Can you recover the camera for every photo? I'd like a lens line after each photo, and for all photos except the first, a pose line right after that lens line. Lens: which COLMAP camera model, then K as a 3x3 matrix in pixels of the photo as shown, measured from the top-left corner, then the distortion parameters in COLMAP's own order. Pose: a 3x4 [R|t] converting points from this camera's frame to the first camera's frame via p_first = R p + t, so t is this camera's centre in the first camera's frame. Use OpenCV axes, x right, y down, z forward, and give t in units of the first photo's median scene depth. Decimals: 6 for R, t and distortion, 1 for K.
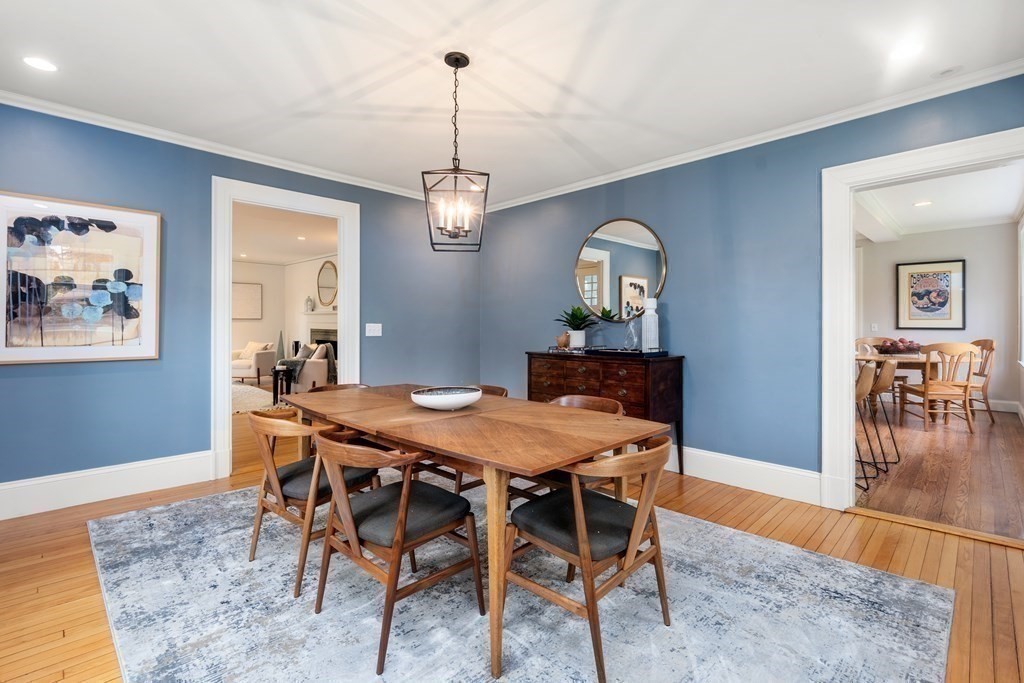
lens RADIAL K [[471.0, 0, 505.6], [0, 471.0, 328.8], [0, 0, 1]] dist [-0.002005, 0.000320]
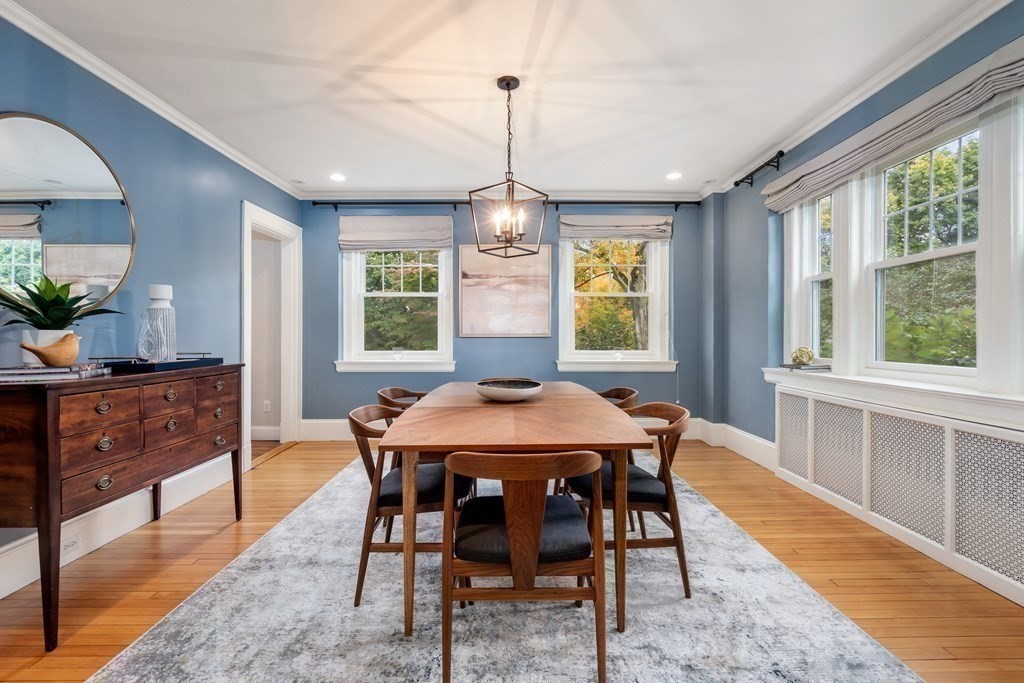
lens RADIAL K [[466.3, 0, 511.0], [0, 466.3, 344.1], [0, 0, 1]] dist [-0.003826, -0.000029]
pose [[-0.707152, -0.006137, 0.707035, -0.724496], [0.001315, 0.999949, 0.009995, 0.025388], [-0.707061, 0.007998, -0.707108, 1.451661]]
